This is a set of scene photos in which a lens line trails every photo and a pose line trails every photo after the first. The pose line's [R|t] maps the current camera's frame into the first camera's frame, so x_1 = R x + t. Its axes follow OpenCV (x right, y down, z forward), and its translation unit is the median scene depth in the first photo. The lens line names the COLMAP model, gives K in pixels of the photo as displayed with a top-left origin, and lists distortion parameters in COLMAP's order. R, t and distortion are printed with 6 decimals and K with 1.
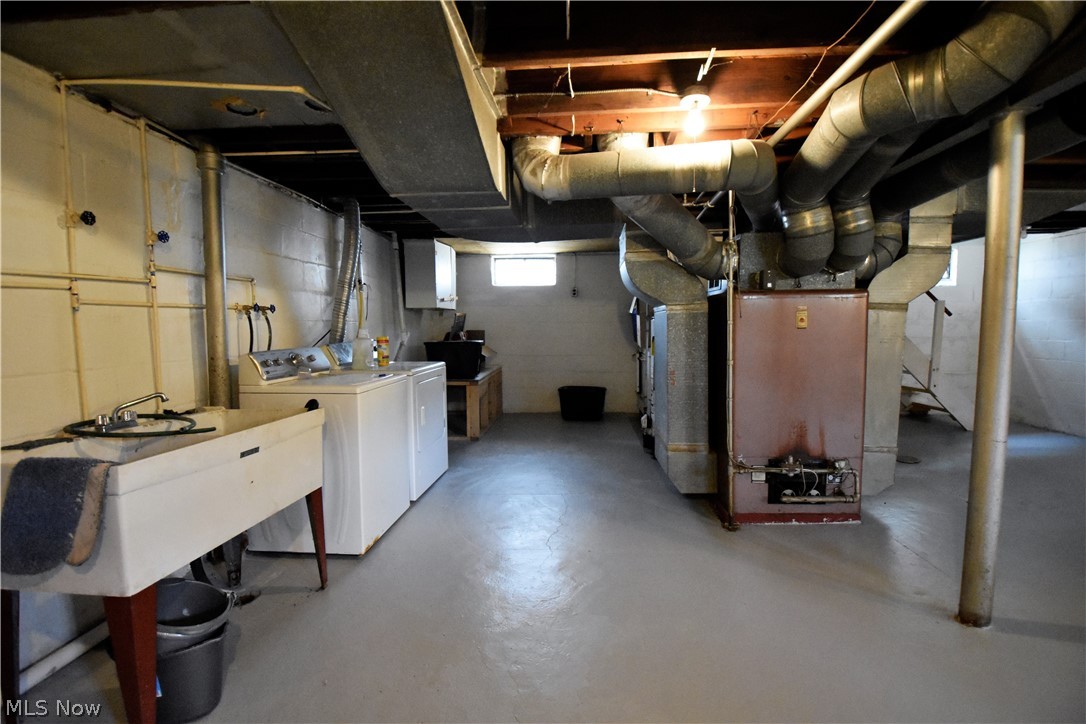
lens RADIAL K [[480.8, 0, 545.8], [0, 480.8, 360.9], [0, 0, 1]] dist [0.000505, -0.011503]
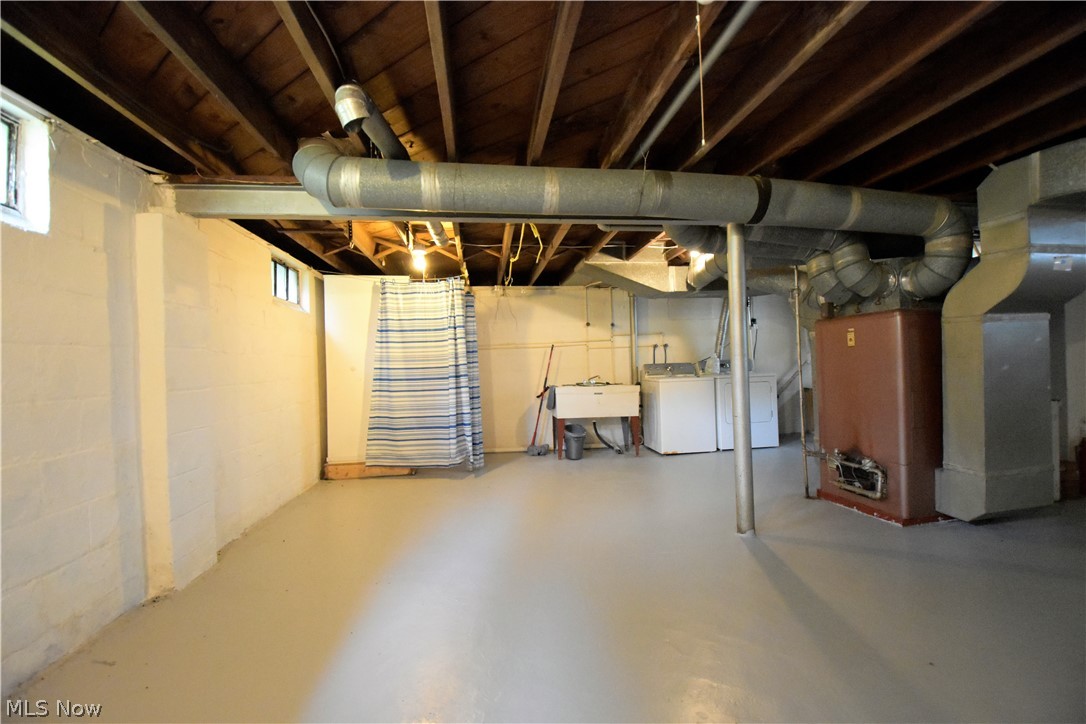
lens RADIAL K [[480.8, 0, 545.8], [0, 480.8, 360.9], [0, 0, 1]] dist [0.000505, -0.011503]
pose [[0.216025, -0.000809, -0.976387, 1.568990], [-0.045098, 0.998924, -0.010806, 0.012628], [0.975346, 0.046367, 0.215756, -0.033894]]
